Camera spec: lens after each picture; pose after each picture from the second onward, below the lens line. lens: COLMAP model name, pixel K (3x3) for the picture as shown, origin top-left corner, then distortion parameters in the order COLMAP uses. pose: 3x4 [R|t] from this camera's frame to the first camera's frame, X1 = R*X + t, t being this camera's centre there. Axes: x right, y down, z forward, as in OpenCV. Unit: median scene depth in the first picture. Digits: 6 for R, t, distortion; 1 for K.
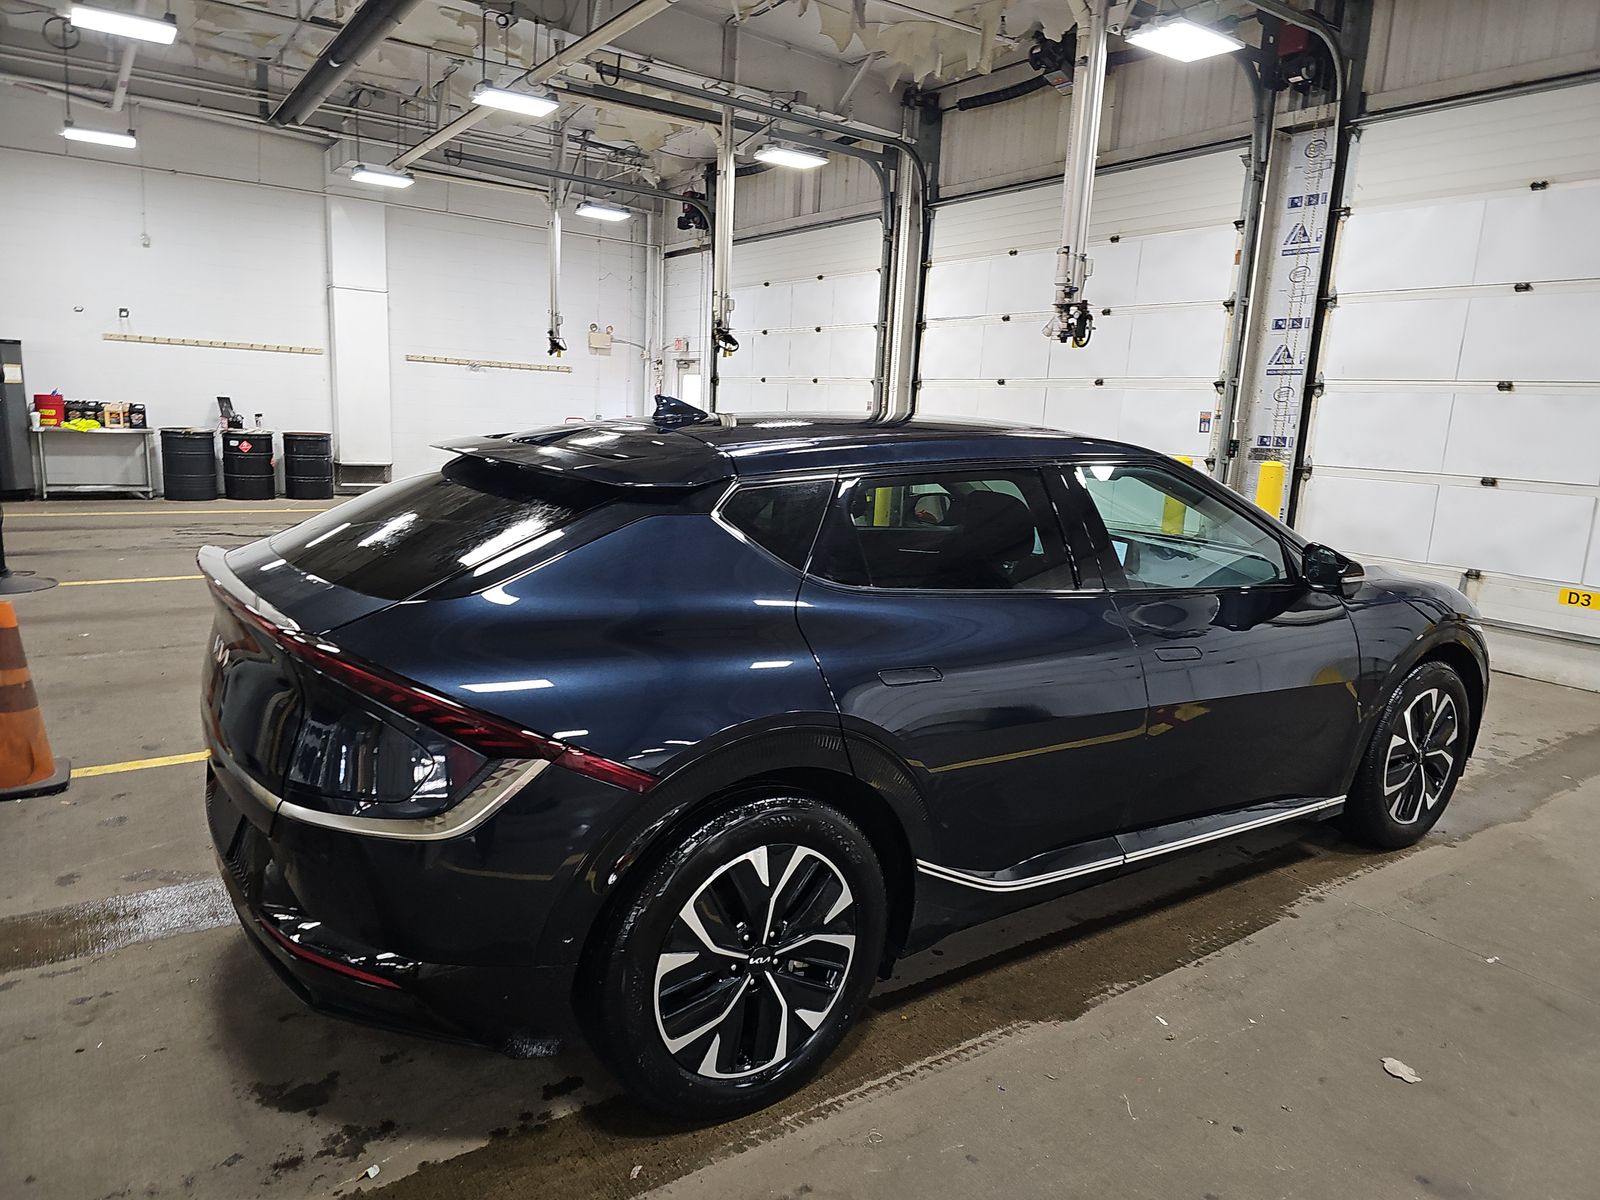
lens RADIAL K [[1053.8, 0, 800.0], [0, 1053.8, 600.0], [0, 0, 1]] dist [0.010540, -0.003875]
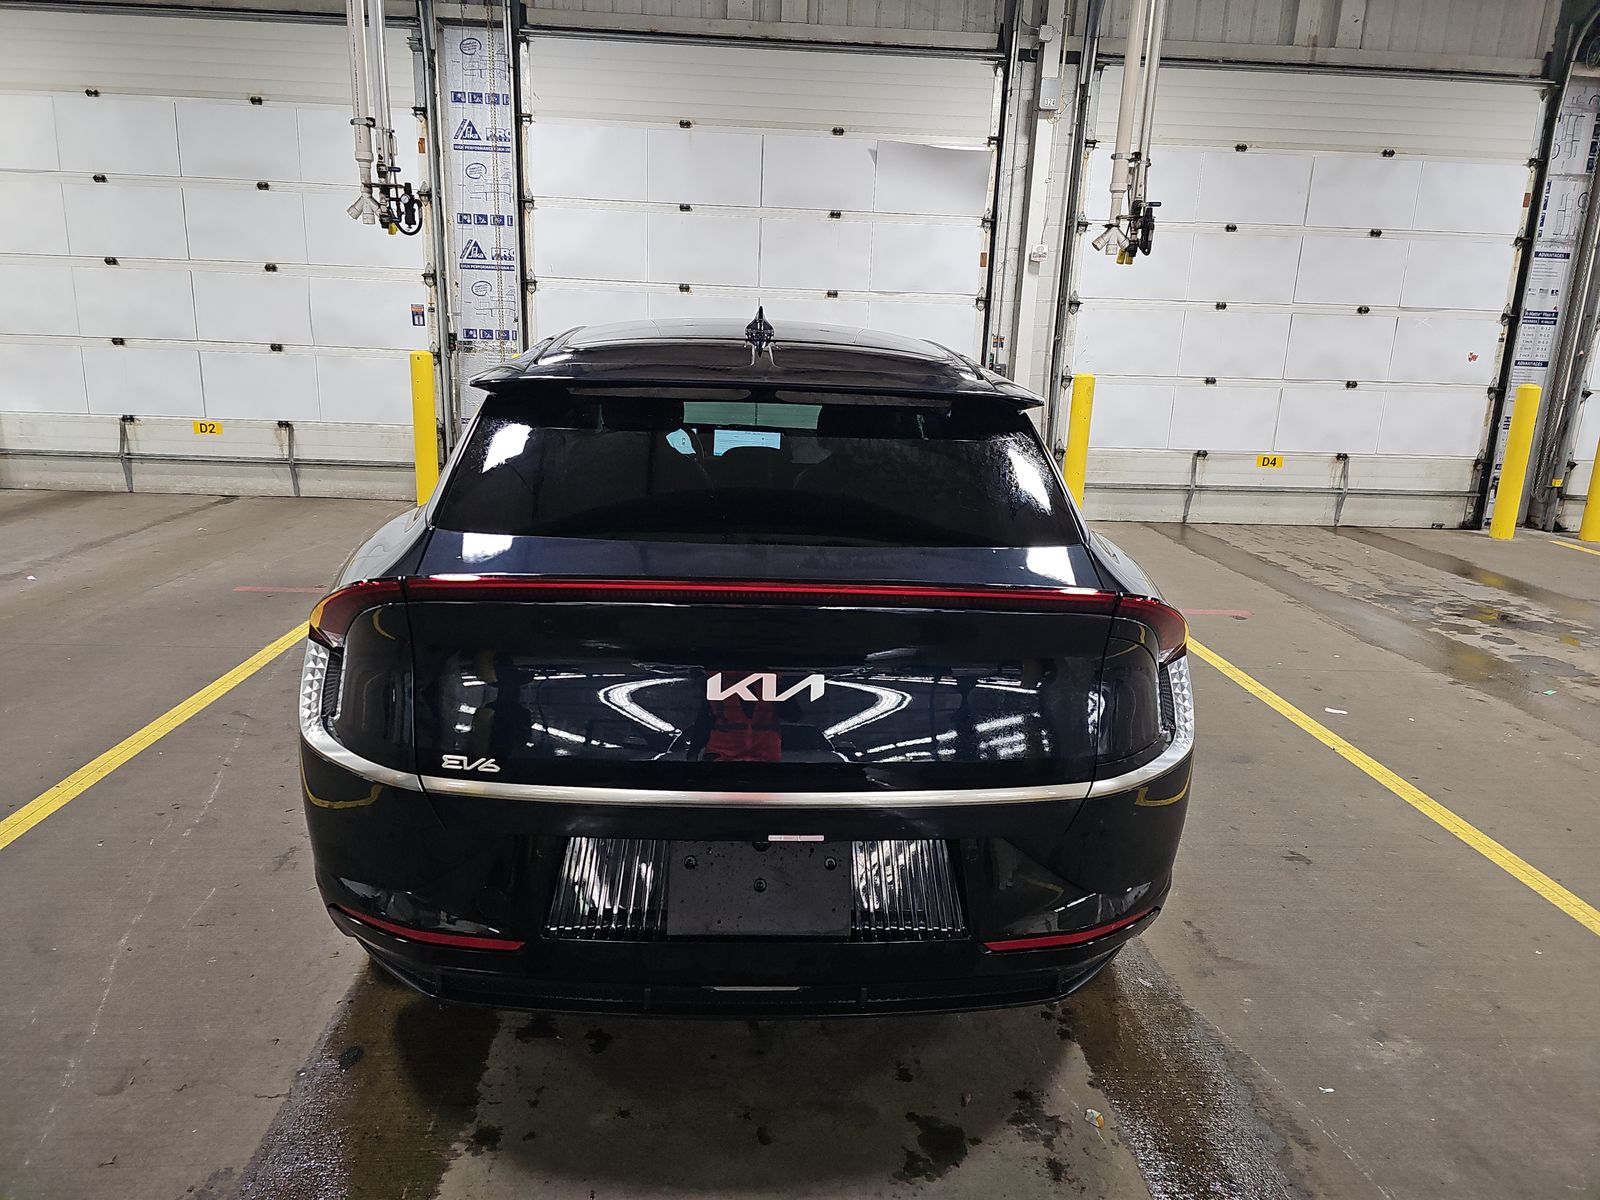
lens RADIAL K [[1053.8, 0, 800.0], [0, 1053.8, 600.0], [0, 0, 1]] dist [0.010540, -0.003875]
pose [[0.528629, -0.223324, 0.818949, -0.328445], [0.135831, 0.974594, 0.178089, -0.038844], [-0.837915, 0.017095, 0.545534, 0.177657]]
